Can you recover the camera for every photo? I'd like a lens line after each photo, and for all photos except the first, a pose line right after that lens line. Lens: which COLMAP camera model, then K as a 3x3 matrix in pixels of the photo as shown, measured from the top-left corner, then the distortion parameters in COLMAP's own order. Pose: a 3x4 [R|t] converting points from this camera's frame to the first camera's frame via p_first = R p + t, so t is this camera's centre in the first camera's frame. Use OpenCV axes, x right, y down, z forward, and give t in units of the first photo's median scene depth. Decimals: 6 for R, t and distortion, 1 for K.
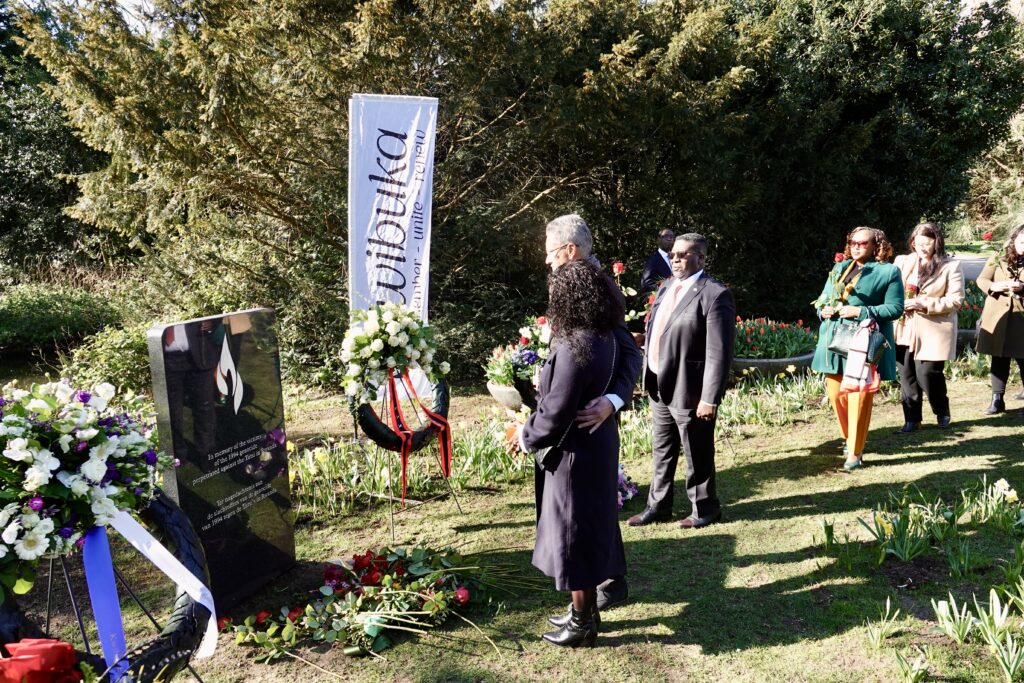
lens RADIAL K [[718.7, 0, 511.8], [0, 718.7, 348.2], [0, 0, 1]] dist [0.006642, 0.001955]
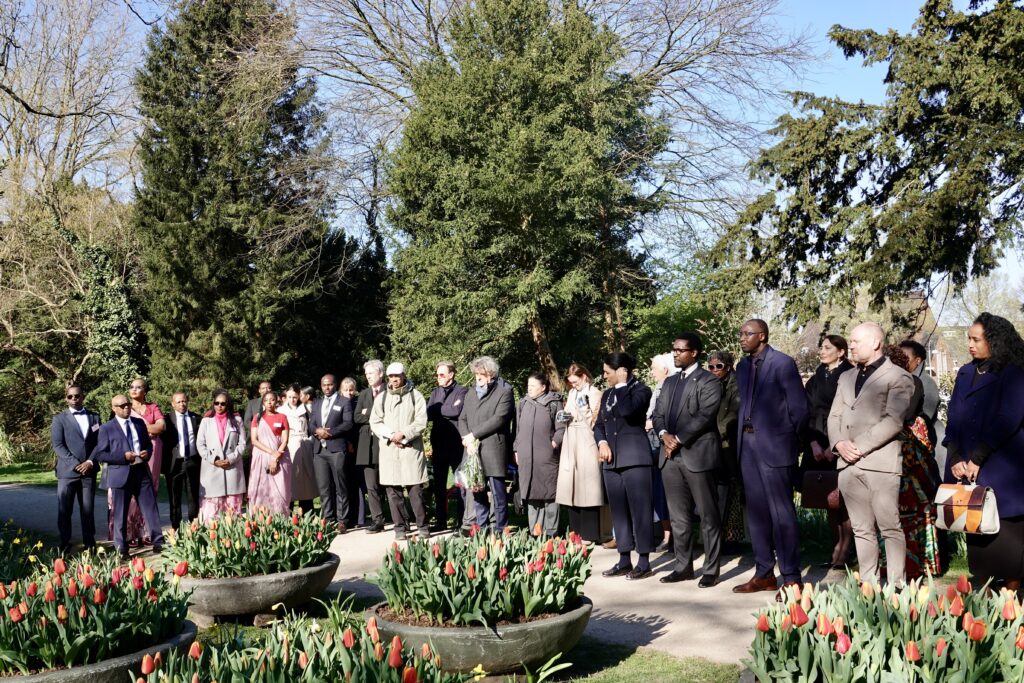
lens RADIAL K [[1070.2, 0, 515.9], [0, 1070.2, 341.9], [0, 0, 1]] dist [0.010180, 0.000000]
pose [[0.567096, 0.062302, 0.821292, 0.165207], [0.157733, 0.970465, -0.182532, 0.049146], [-0.808407, 0.233058, 0.540520, -0.099319]]
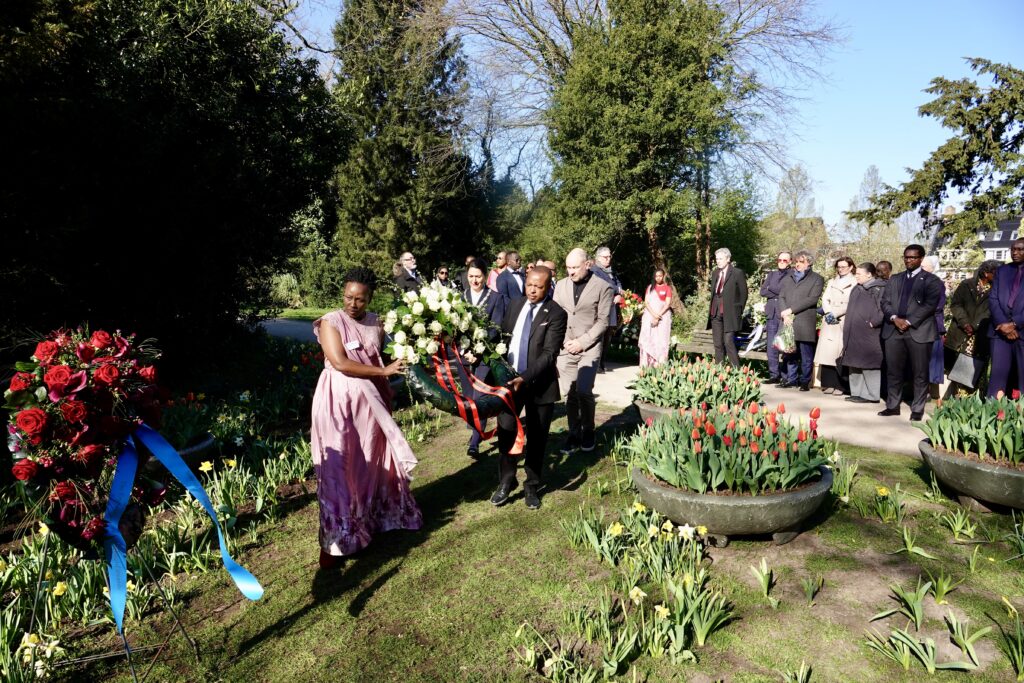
lens RADIAL K [[718.7, 0, 514.3], [0, 718.7, 341.0], [0, 0, 1]] dist [0.006642, 0.001955]
pose [[0.569710, -0.023864, 0.821500, -0.001204], [0.100769, 0.994064, -0.041006, -0.033071], [-0.815645, 0.106143, 0.568733, 0.377447]]
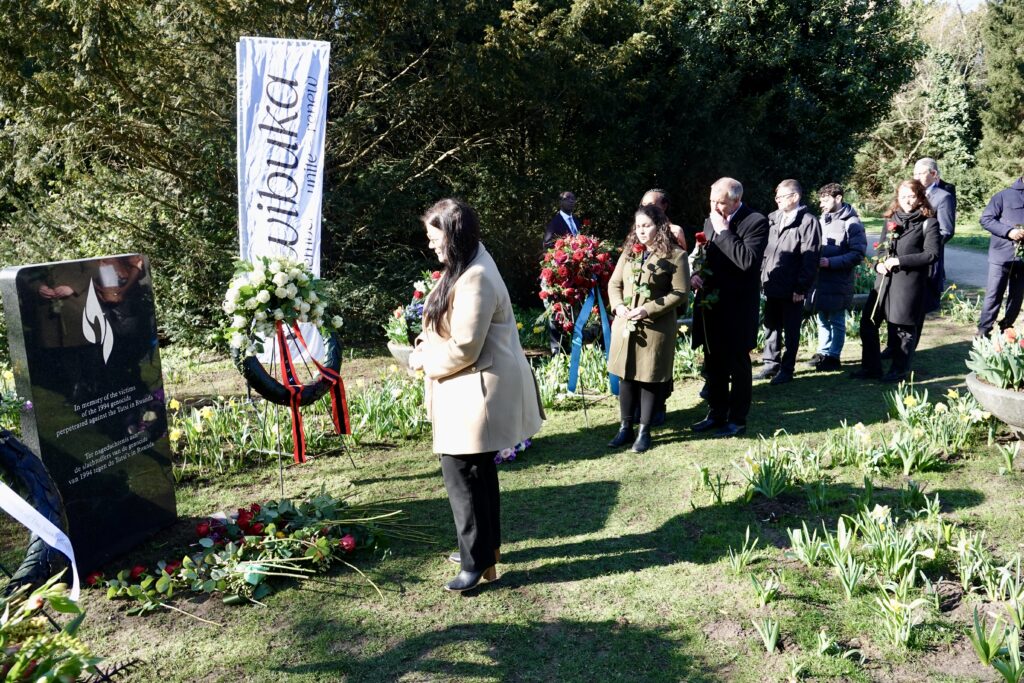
lens RADIAL K [[718.7, 0, 510.4], [0, 718.7, 351.2], [0, 0, 1]] dist [0.006642, 0.001955]
pose [[0.993453, -0.001766, 0.114225, 0.020977], [-0.003135, 0.999082, 0.042719, 0.017034], [-0.114195, -0.042798, 0.992536, -0.004121]]
